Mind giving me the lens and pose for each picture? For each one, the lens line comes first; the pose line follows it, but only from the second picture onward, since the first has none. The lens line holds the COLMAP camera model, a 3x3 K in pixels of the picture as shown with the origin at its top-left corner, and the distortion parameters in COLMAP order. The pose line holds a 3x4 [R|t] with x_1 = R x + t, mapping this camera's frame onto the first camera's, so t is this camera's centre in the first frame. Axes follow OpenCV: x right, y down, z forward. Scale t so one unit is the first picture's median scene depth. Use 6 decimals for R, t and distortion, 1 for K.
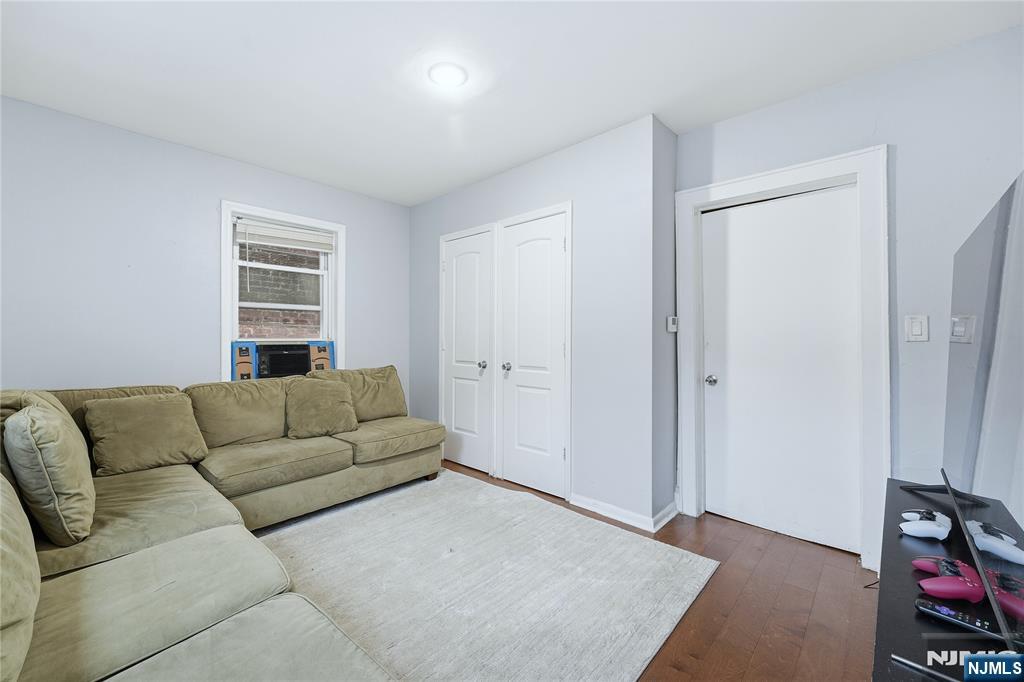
lens RADIAL K [[416.1, 0, 512.0], [0, 416.1, 341.0], [0, 0, 1]] dist [0.006495, 0.000190]
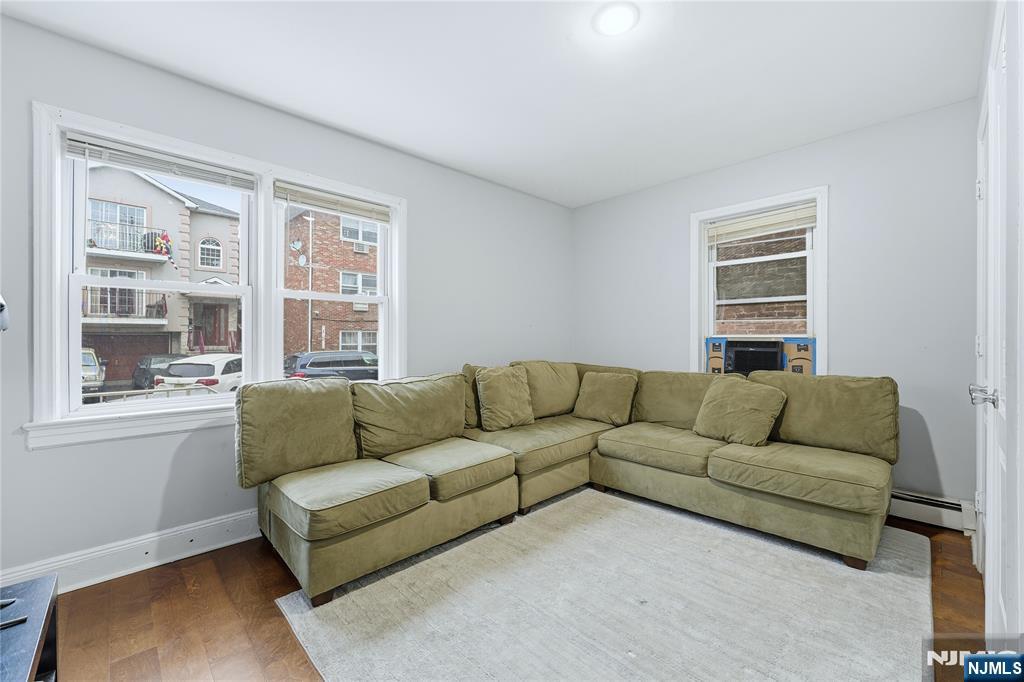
lens RADIAL K [[412.7, 0, 512.0], [0, 412.7, 341.0], [0, 0, 1]] dist [-0.000043, -0.000017]
pose [[-0.064067, 0.015310, -0.997828, 0.431395], [-0.005665, 0.999861, 0.015705, -0.003321], [0.997929, 0.006659, -0.063972, 0.533812]]
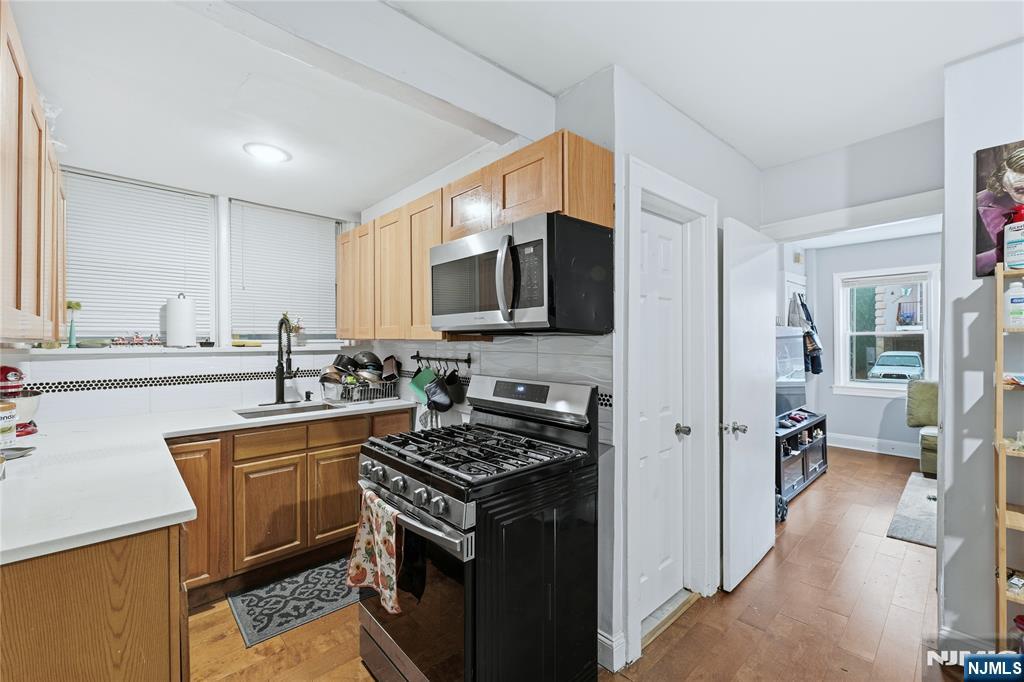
lens RADIAL K [[424.7, 0, 512.0], [0, 424.7, 341.0], [0, 0, 1]] dist [-0.000835, -0.000135]
pose [[-0.995408, 0.021952, 0.093173, 0.523322], [0.022328, 0.999746, 0.002995, -0.016665], [-0.093083, 0.005061, -0.995645, 0.703697]]
